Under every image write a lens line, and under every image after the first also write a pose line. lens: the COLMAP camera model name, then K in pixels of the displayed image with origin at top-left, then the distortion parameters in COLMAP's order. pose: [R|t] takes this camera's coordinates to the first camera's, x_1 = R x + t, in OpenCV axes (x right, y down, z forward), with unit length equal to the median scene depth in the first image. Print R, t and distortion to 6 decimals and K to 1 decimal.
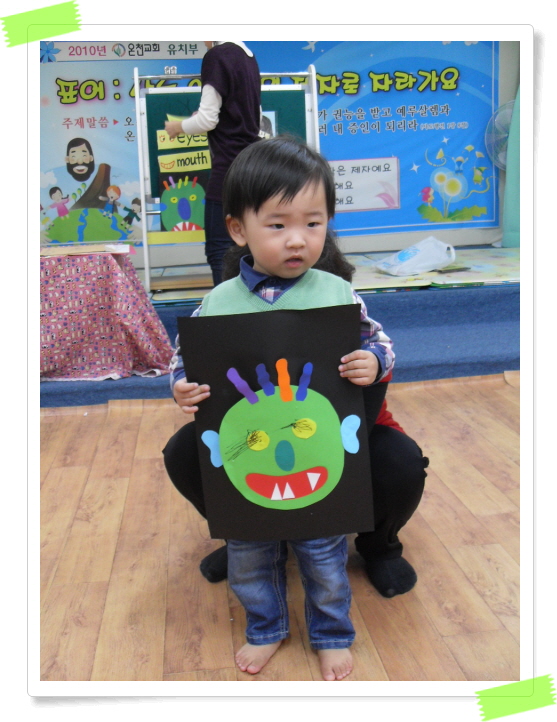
lens RADIAL K [[734.3, 0, 270.8], [0, 734.3, 337.4], [0, 0, 1]] dist [-0.119767, 0.000000]
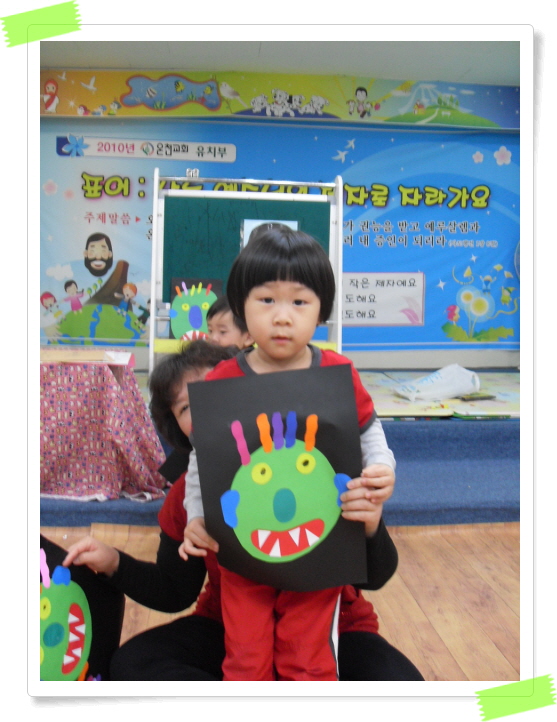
lens RADIAL K [[734.3, 0, 274.9], [0, 734.3, 334.6], [0, 0, 1]] dist [-0.119767, 0.000000]
pose [[0.997572, 0.064502, -0.026251, 0.006992], [-0.067504, 0.988288, -0.136855, -0.019741], [0.017116, 0.138294, 0.990243, 0.040854]]
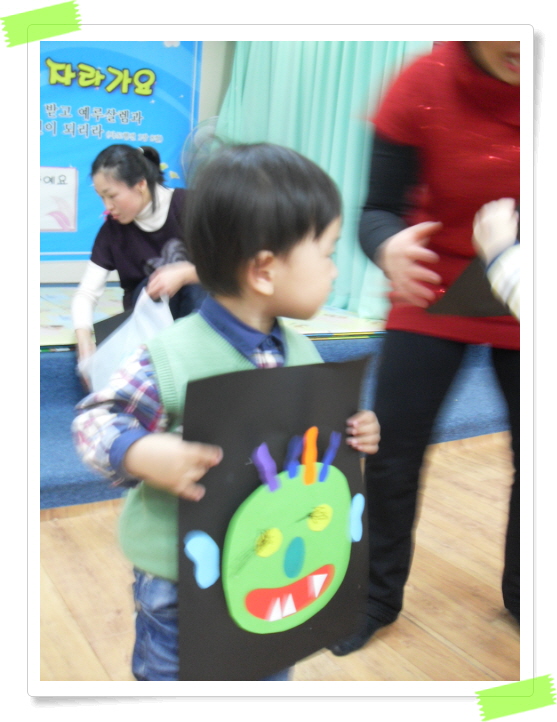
lens RADIAL K [[734.3, 0, 289.1], [0, 734.3, 338.5], [0, 0, 1]] dist [-0.119767, 0.000000]
pose [[0.892203, 0.024094, 0.450990, 0.028234], [-0.010014, 0.999386, -0.033583, -0.034376], [-0.451523, 0.025446, 0.891897, 0.182120]]
